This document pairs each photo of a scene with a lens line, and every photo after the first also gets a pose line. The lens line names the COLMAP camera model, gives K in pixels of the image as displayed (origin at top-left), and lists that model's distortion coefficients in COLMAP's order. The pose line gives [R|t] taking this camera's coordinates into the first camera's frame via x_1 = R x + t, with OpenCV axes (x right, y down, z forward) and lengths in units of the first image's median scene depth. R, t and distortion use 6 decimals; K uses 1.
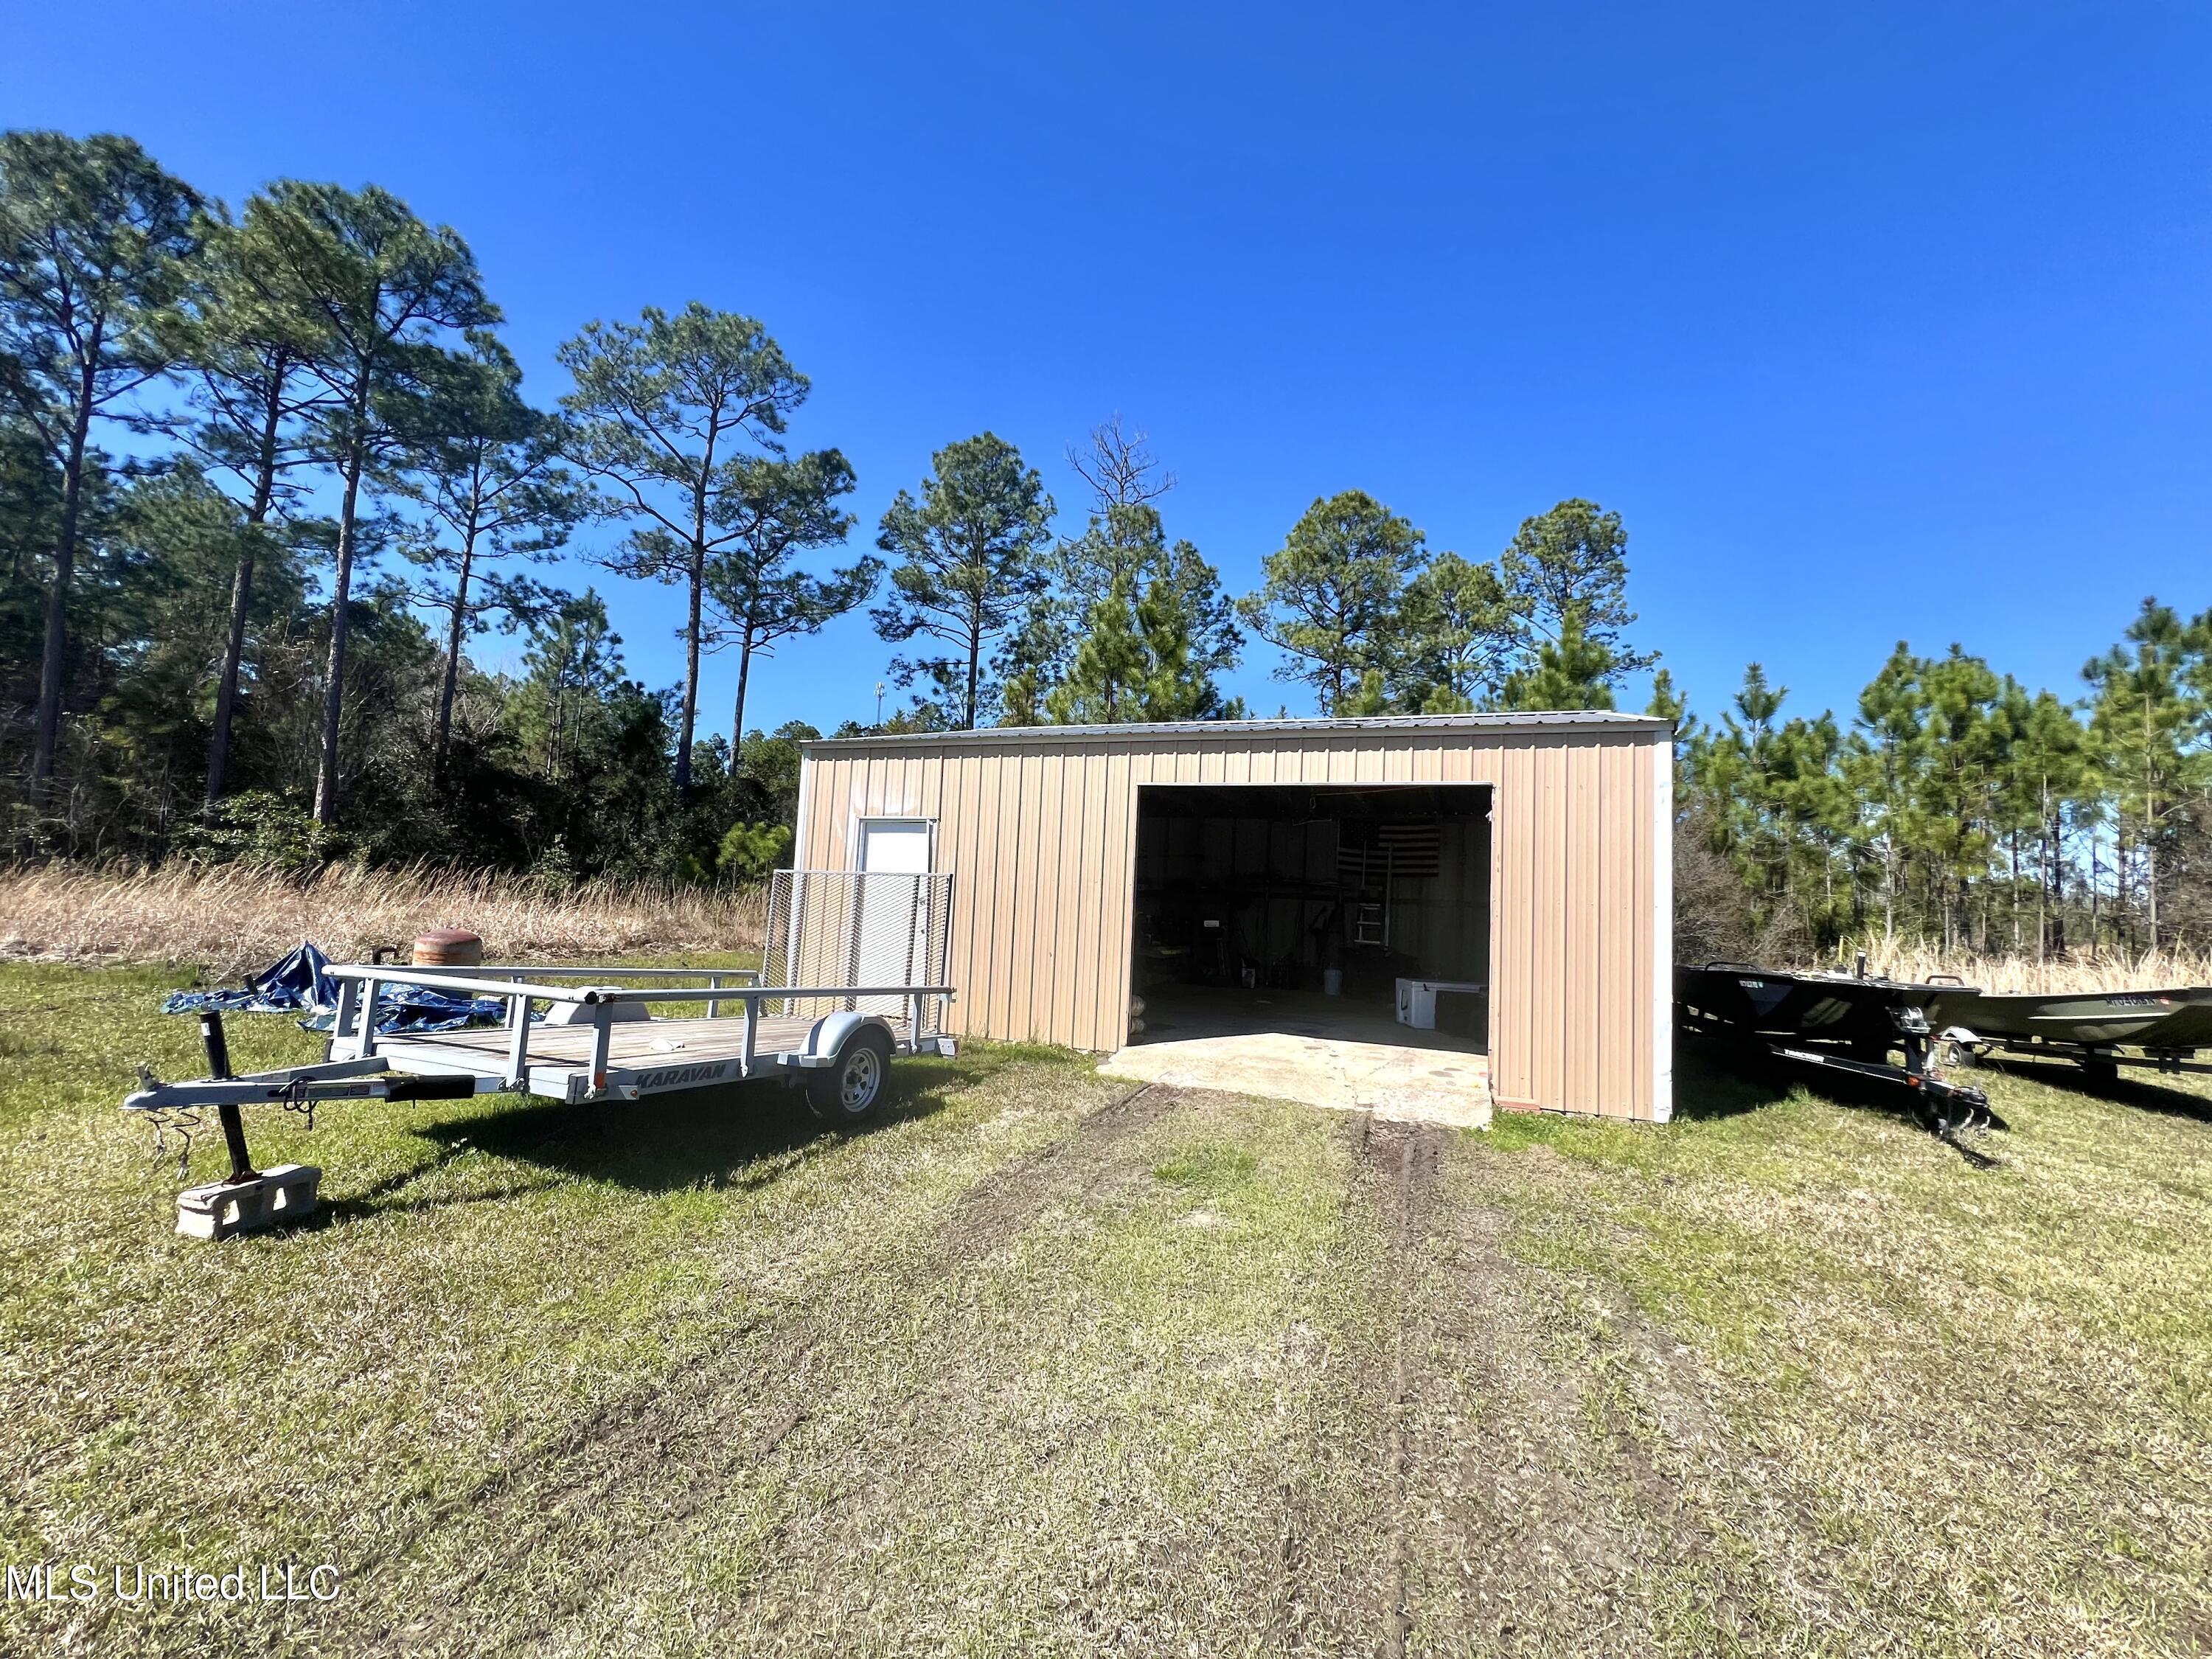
lens RADIAL K [[884.7, 0, 1109.2], [0, 884.7, 838.0], [0, 0, 1]] dist [-0.002337, 0.000300]
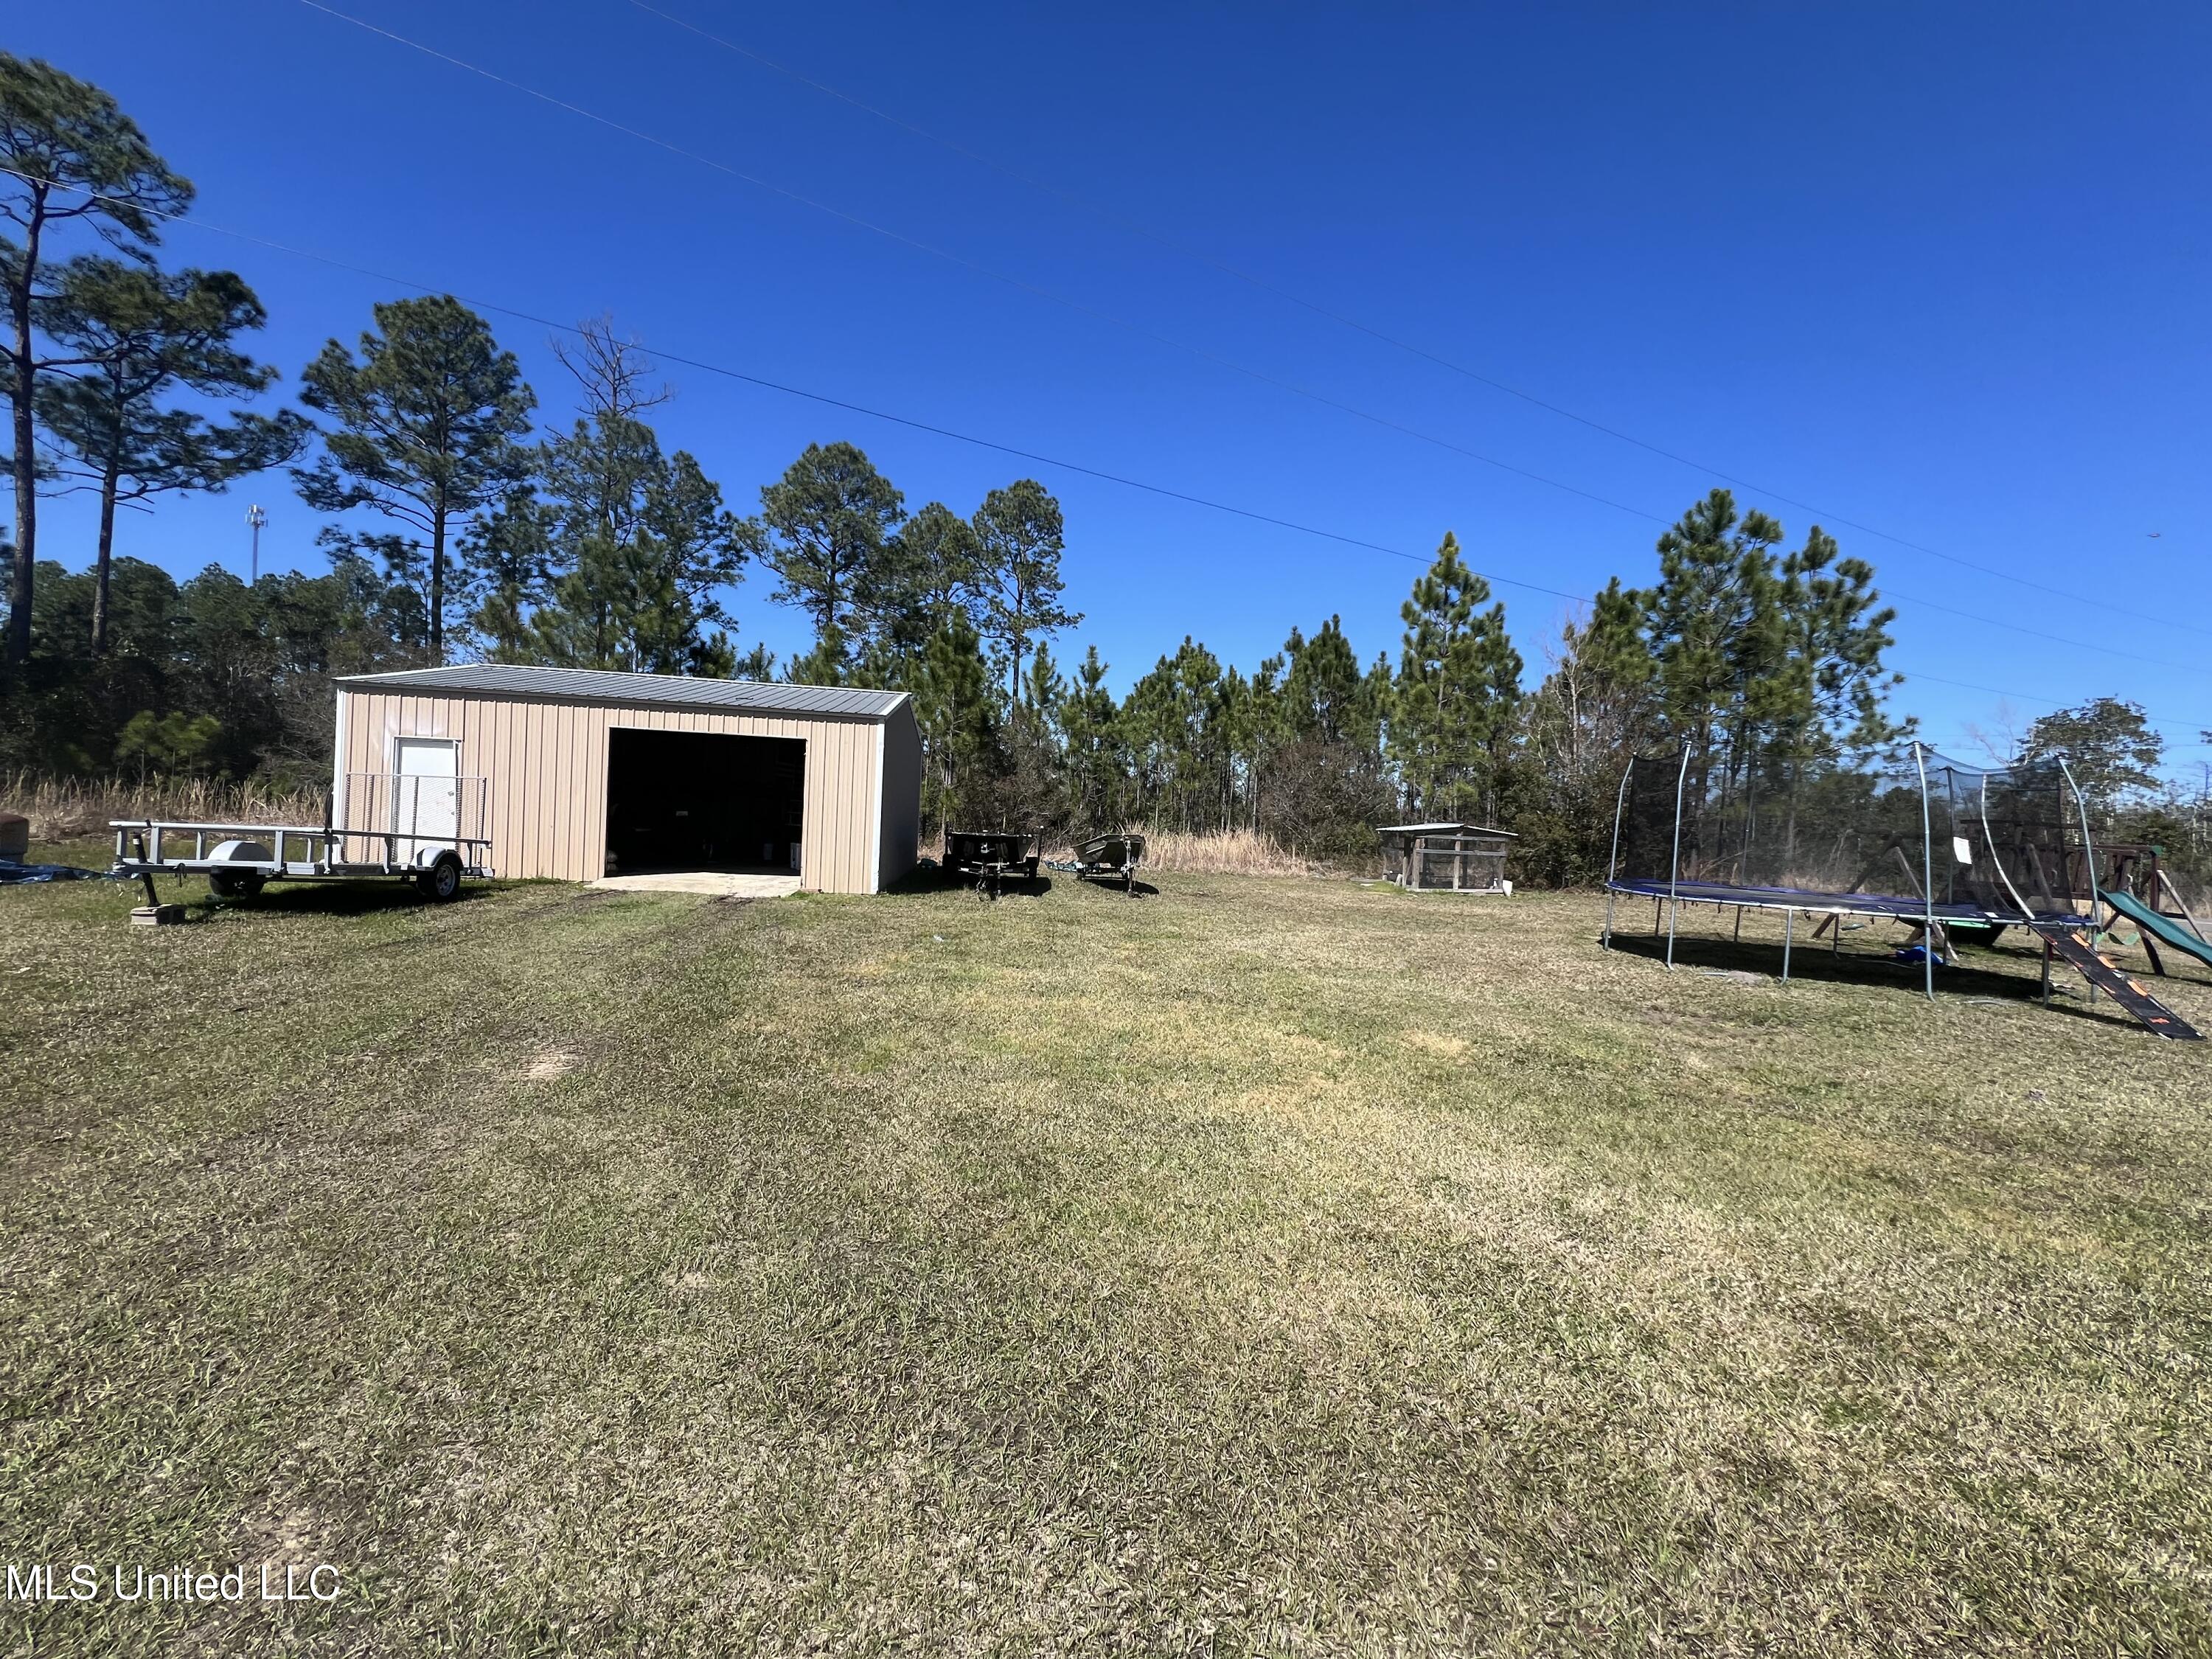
lens RADIAL K [[884.7, 0, 1103.7], [0, 884.7, 837.2], [0, 0, 1]] dist [-0.002337, 0.000300]
pose [[0.874110, -0.011981, 0.485580, 0.007835], [-0.040959, 0.994317, 0.098267, -0.012203], [-0.483997, -0.105785, 0.868652, -0.212622]]
